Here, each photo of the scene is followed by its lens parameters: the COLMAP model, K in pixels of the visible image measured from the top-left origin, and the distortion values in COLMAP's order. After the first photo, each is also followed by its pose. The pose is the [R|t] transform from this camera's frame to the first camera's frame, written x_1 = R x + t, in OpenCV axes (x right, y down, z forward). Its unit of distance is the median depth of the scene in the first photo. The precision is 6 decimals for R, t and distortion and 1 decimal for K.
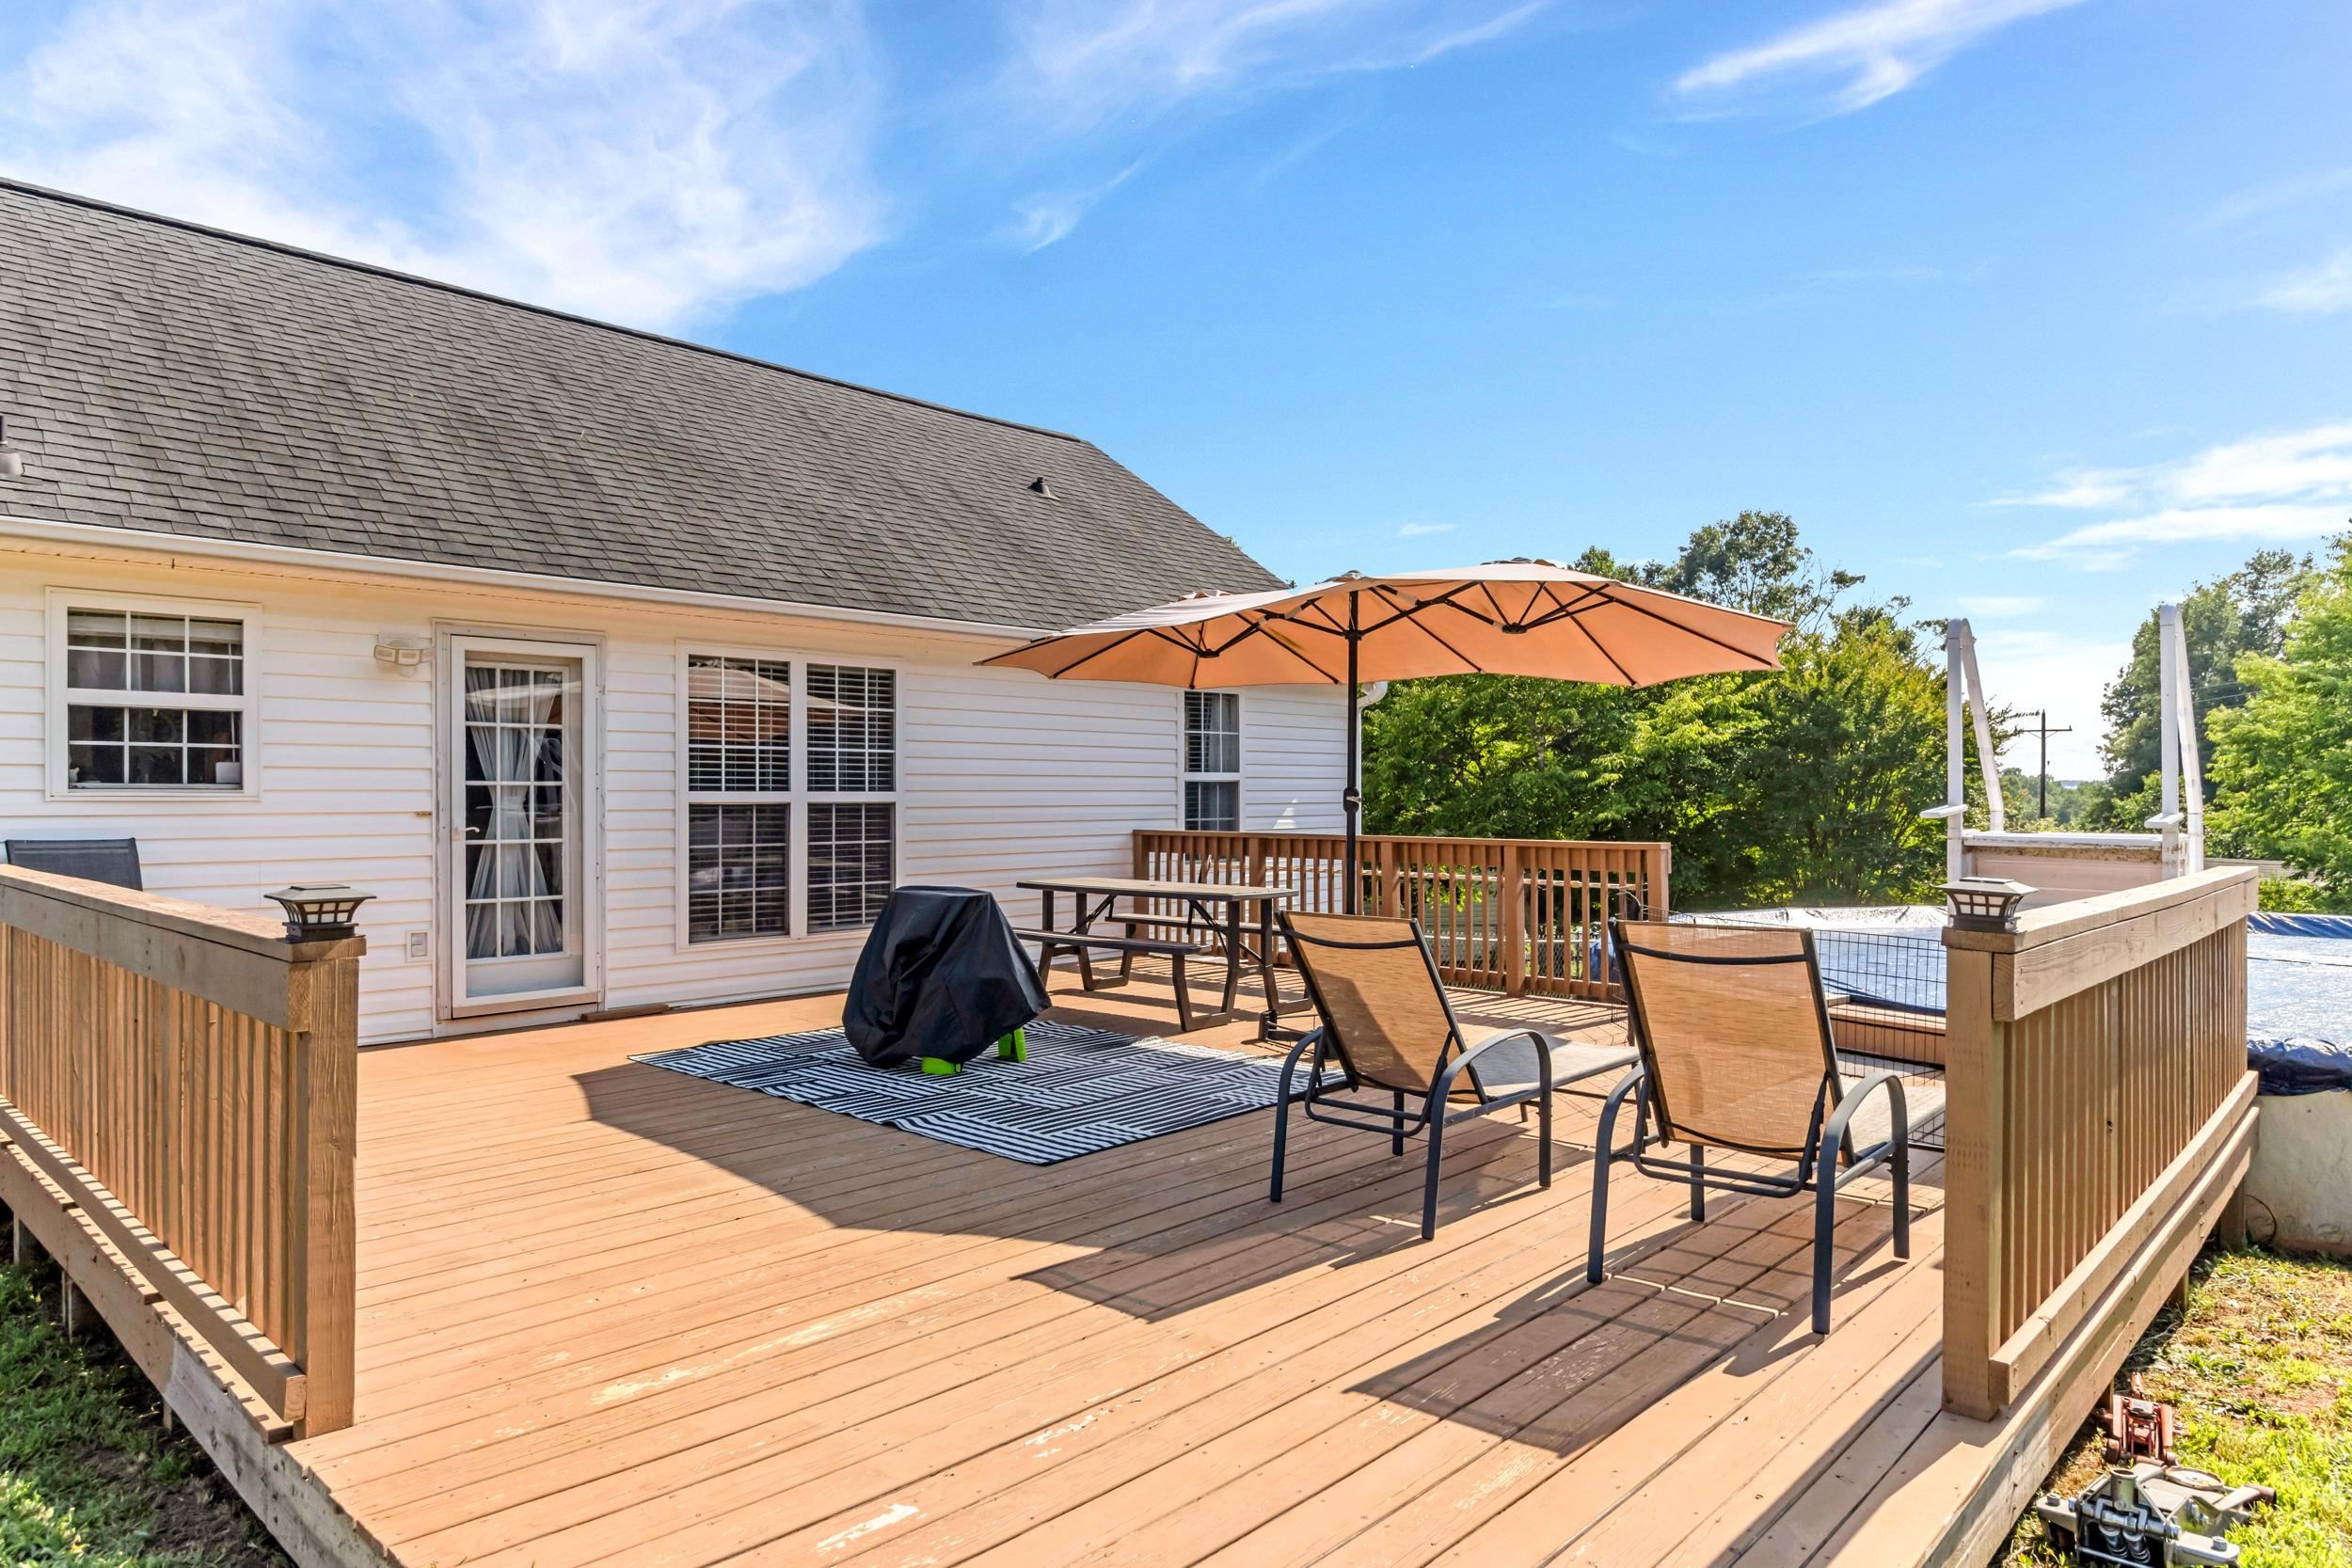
lens RADIAL K [[1418.3, 0, 1179.9], [0, 1418.3, 785.7], [0, 0, 1]] dist [-0.009870, -0.001825]
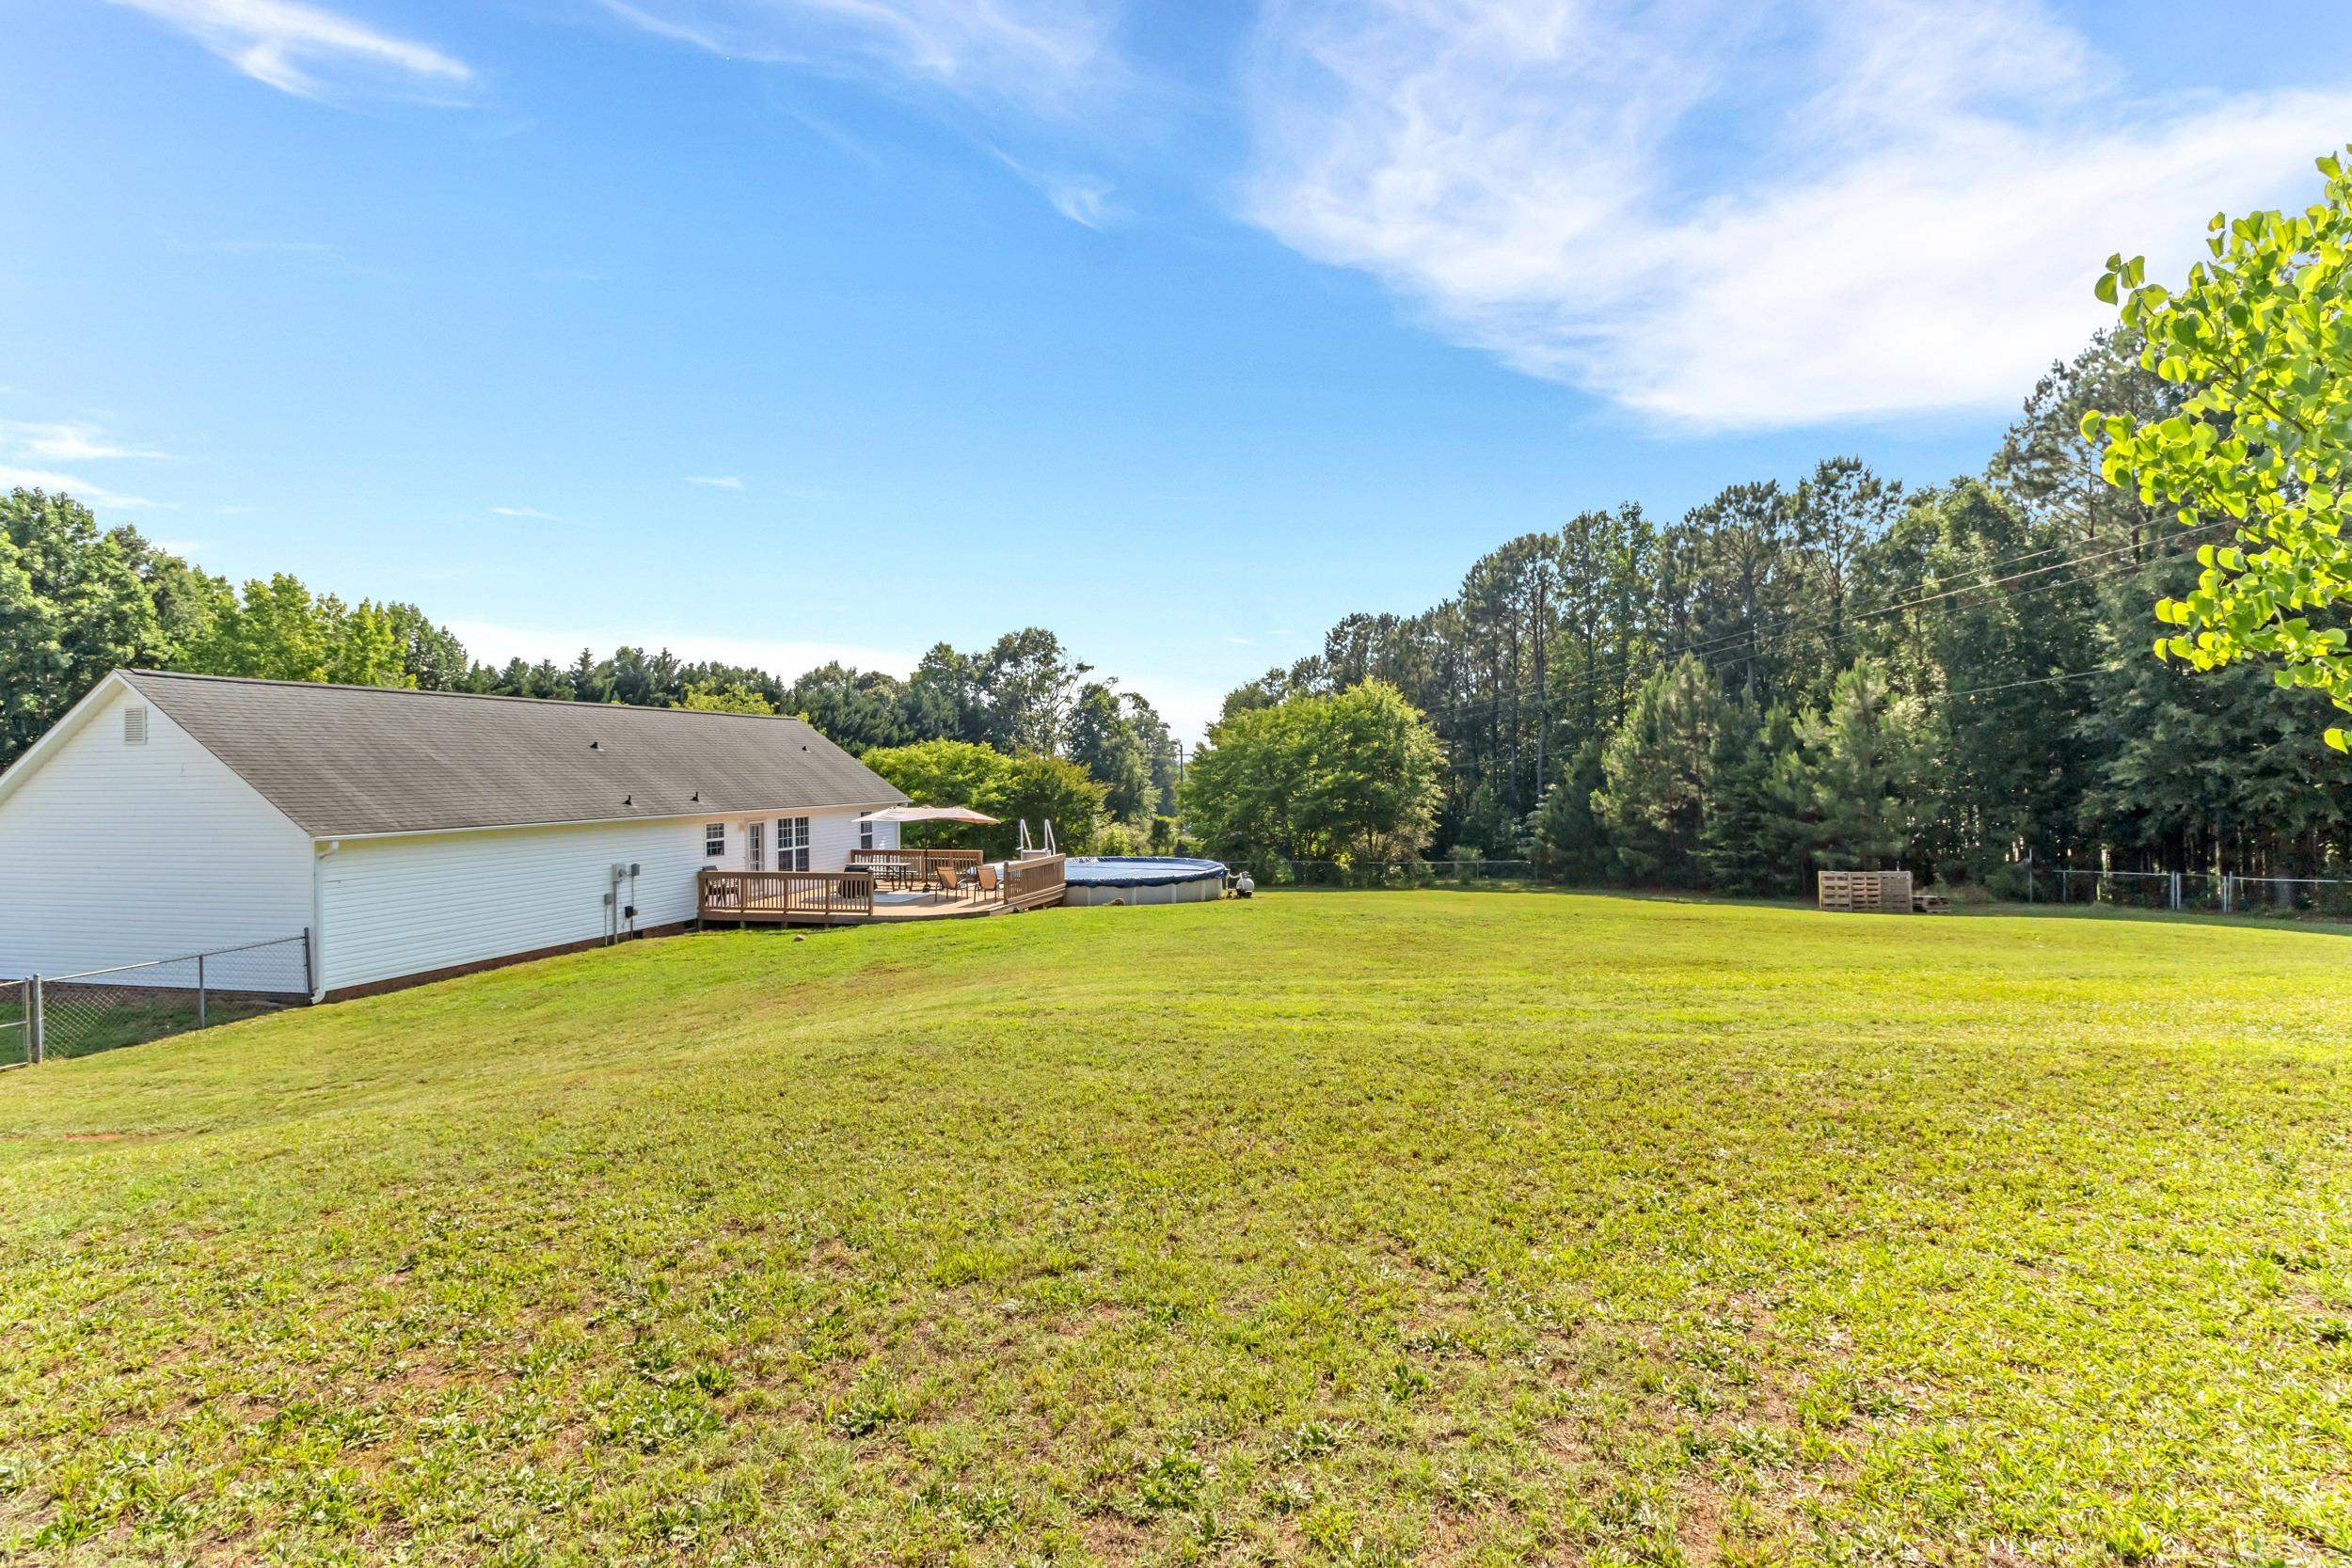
lens RADIAL K [[1130.9, 0, 1184.5], [0, 1130.9, 776.4], [0, 0, 1]] dist [0.001940, 0.000207]
pose [[0.875923, -0.012311, 0.482294, -0.095432], [0.008084, 0.999909, 0.010841, -0.025914], [-0.482383, -0.005597, 0.875943, -0.284495]]
